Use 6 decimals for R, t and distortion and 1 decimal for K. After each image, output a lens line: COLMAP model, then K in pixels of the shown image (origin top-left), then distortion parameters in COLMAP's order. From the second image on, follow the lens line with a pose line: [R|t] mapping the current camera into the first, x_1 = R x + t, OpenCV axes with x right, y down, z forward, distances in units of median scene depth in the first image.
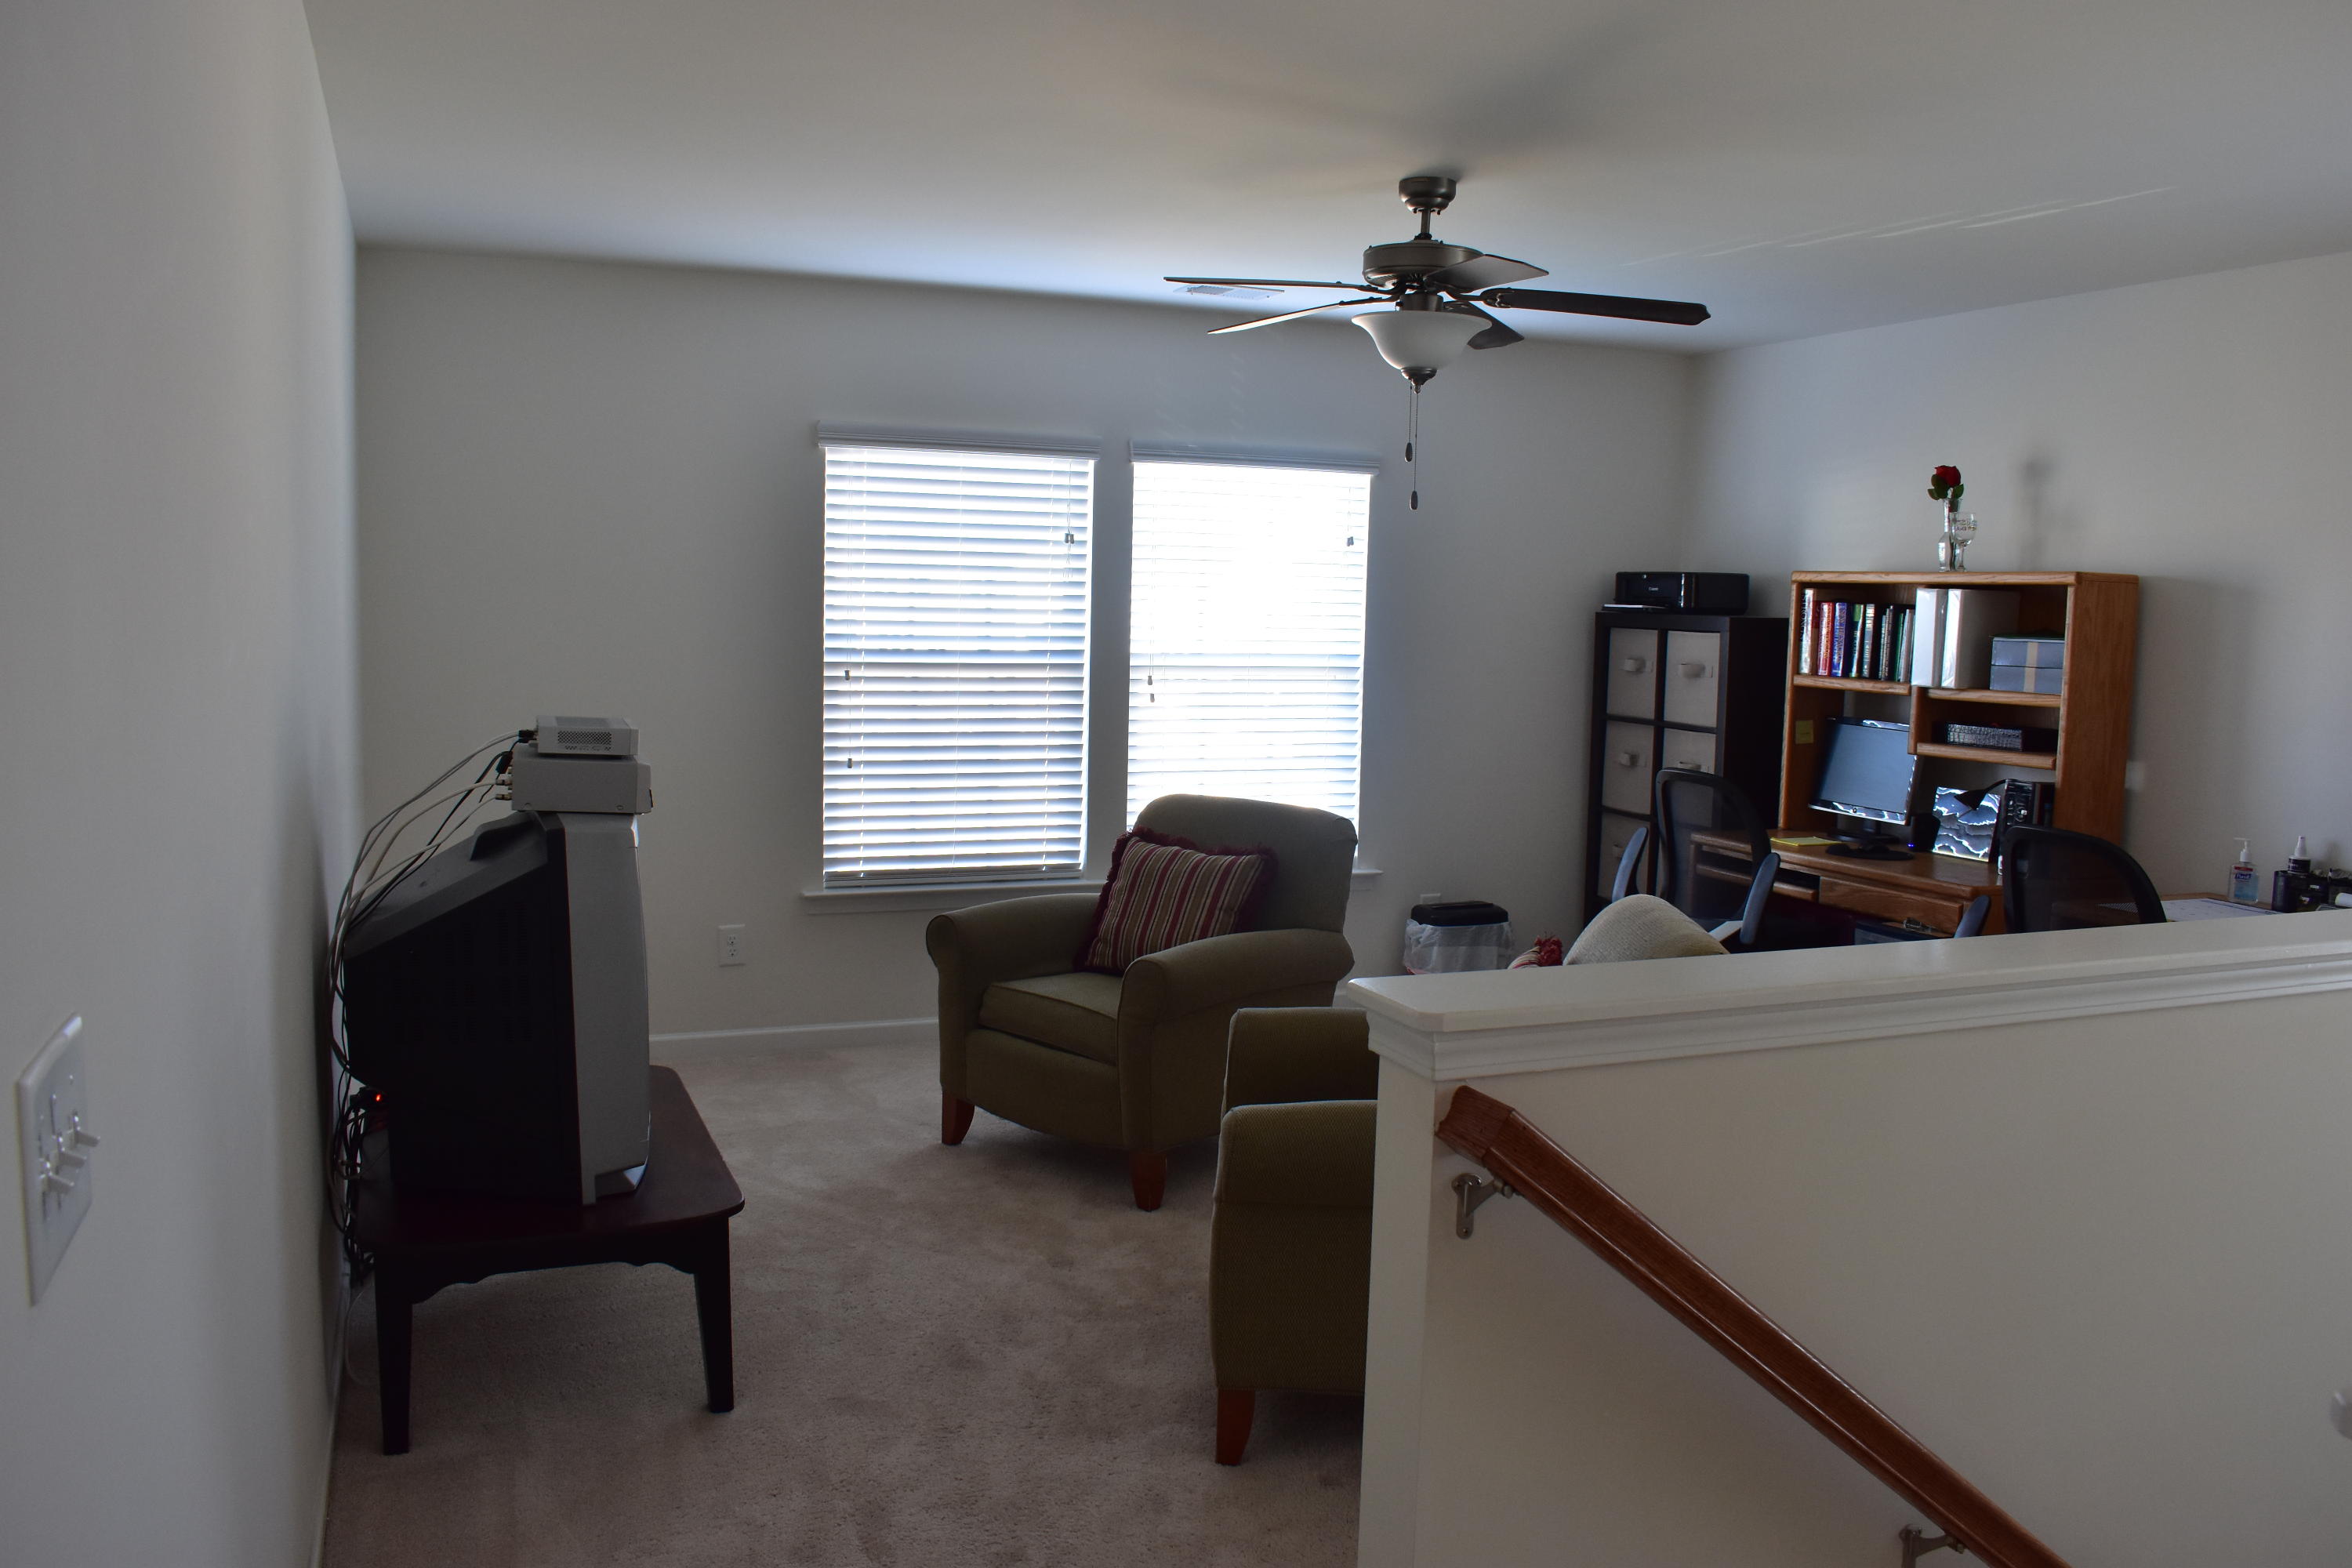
lens RADIAL K [[1829.2, 0, 1177.1], [0, 1829.2, 781.4], [0, 0, 1]] dist [-0.089514, 0.006349]
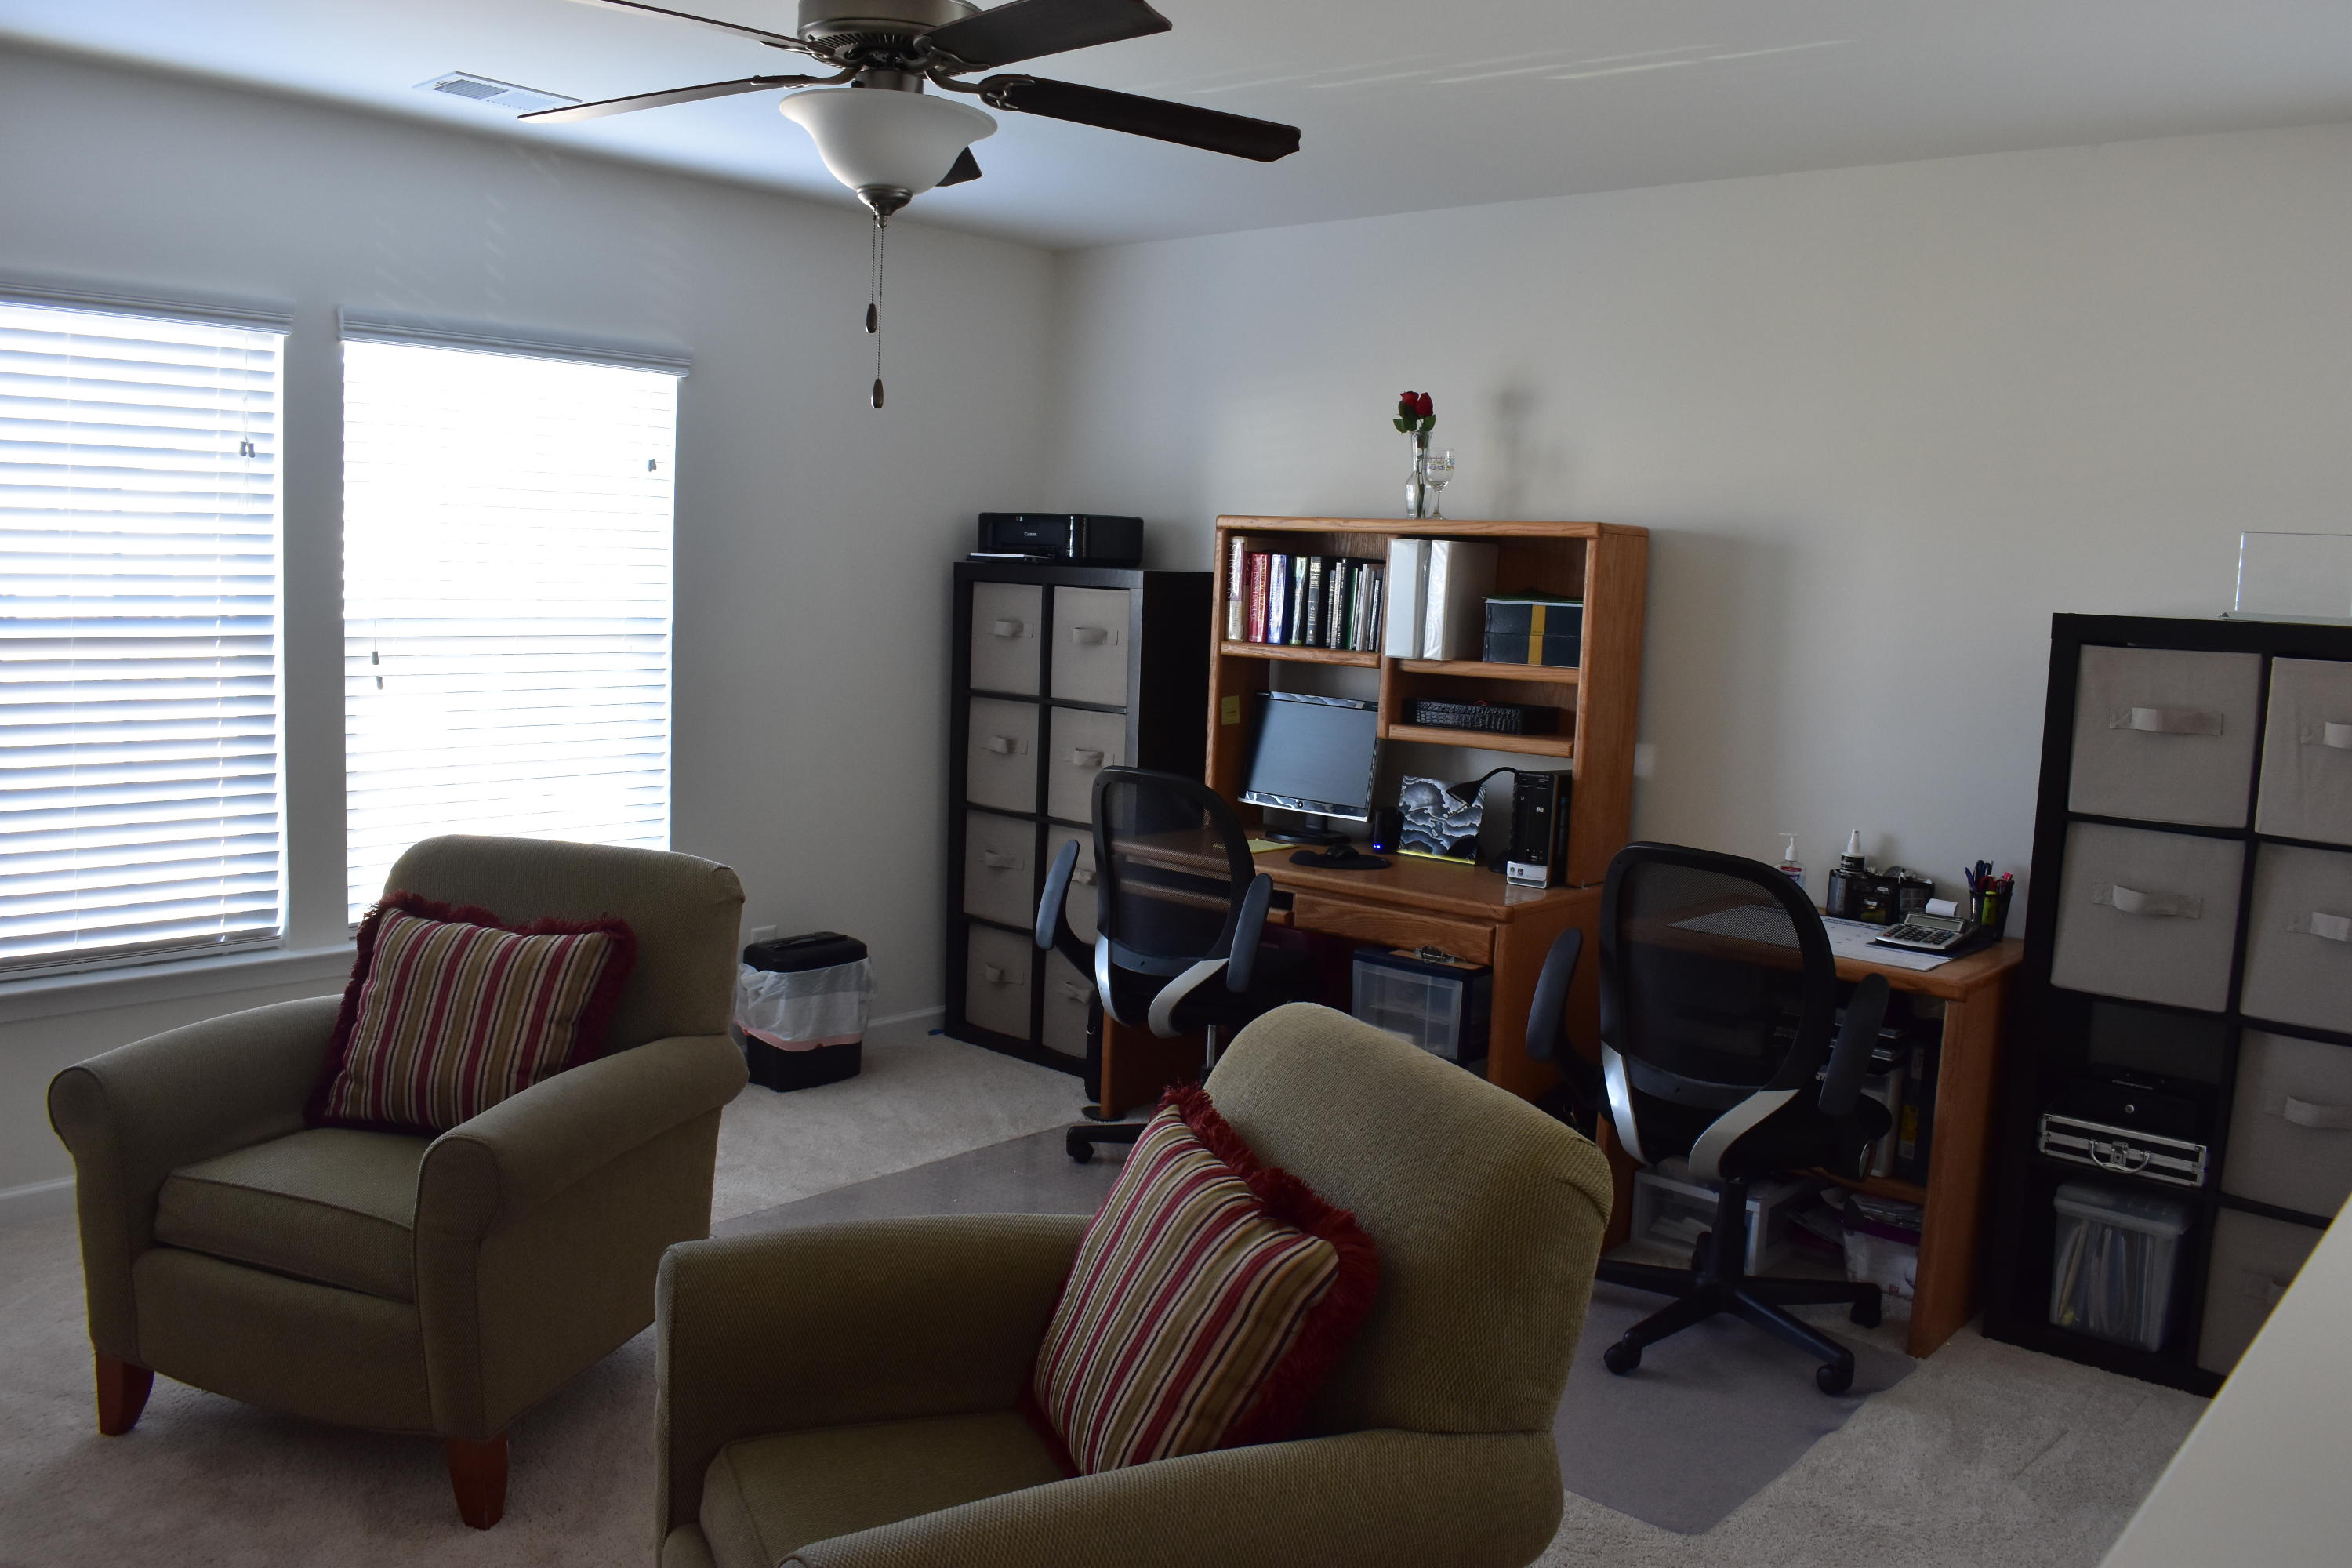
lens RADIAL K [[1829.2, 0, 1179.0], [0, 1829.2, 775.6], [0, 0, 1]] dist [-0.089514, 0.006349]
pose [[0.897165, -0.037990, 0.440059, -0.047496], [0.025725, 0.999097, 0.033805, -0.028417], [-0.440946, -0.019008, 0.897332, 0.278864]]
